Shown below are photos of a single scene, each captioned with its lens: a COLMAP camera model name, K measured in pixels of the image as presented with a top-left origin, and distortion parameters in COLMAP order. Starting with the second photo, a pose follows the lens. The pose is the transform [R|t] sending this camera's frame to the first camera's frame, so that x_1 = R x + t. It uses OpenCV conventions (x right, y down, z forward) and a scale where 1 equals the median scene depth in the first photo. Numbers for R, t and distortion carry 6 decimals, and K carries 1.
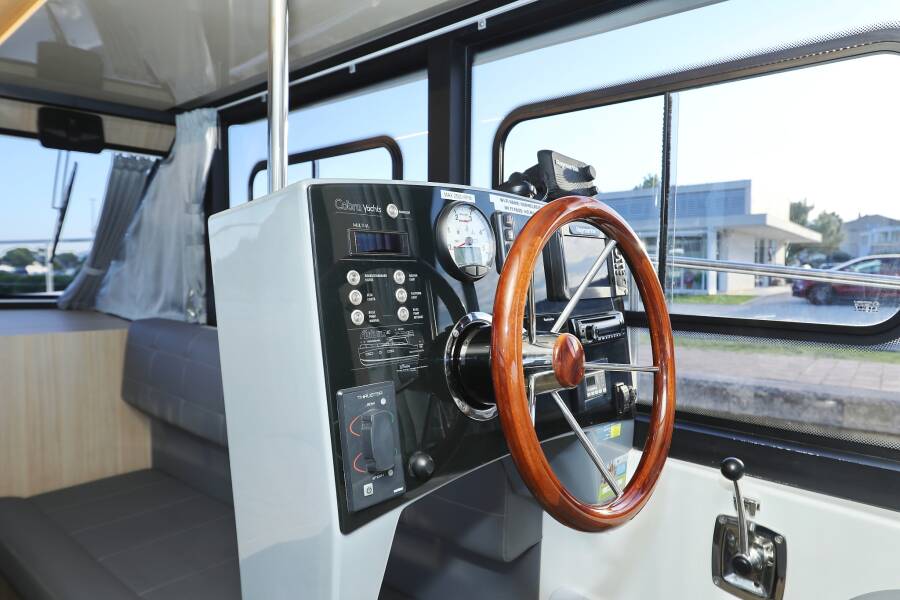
lens RADIAL K [[575.9, 0, 438.5], [0, 575.9, 307.5], [0, 0, 1]] dist [0.002398, -0.000744]
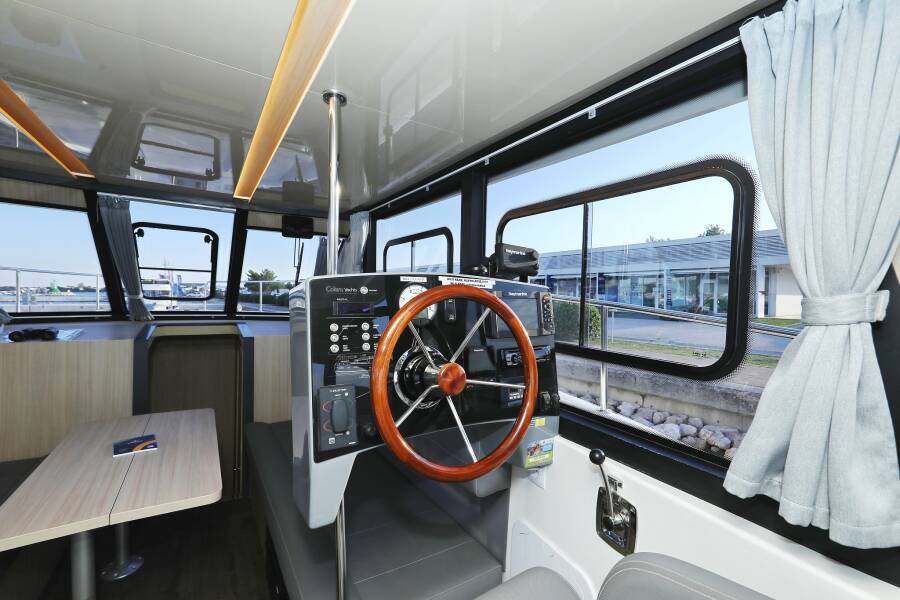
lens RADIAL K [[383.6, 0, 444.3], [0, 383.6, 301.6], [0, 0, 1]] dist [-0.008169, 0.002860]
pose [[0.959107, 0.016961, -0.282535, 0.218191], [-0.030011, 0.998670, -0.041925, -0.037089], [0.281448, 0.048690, 0.958341, -0.046718]]
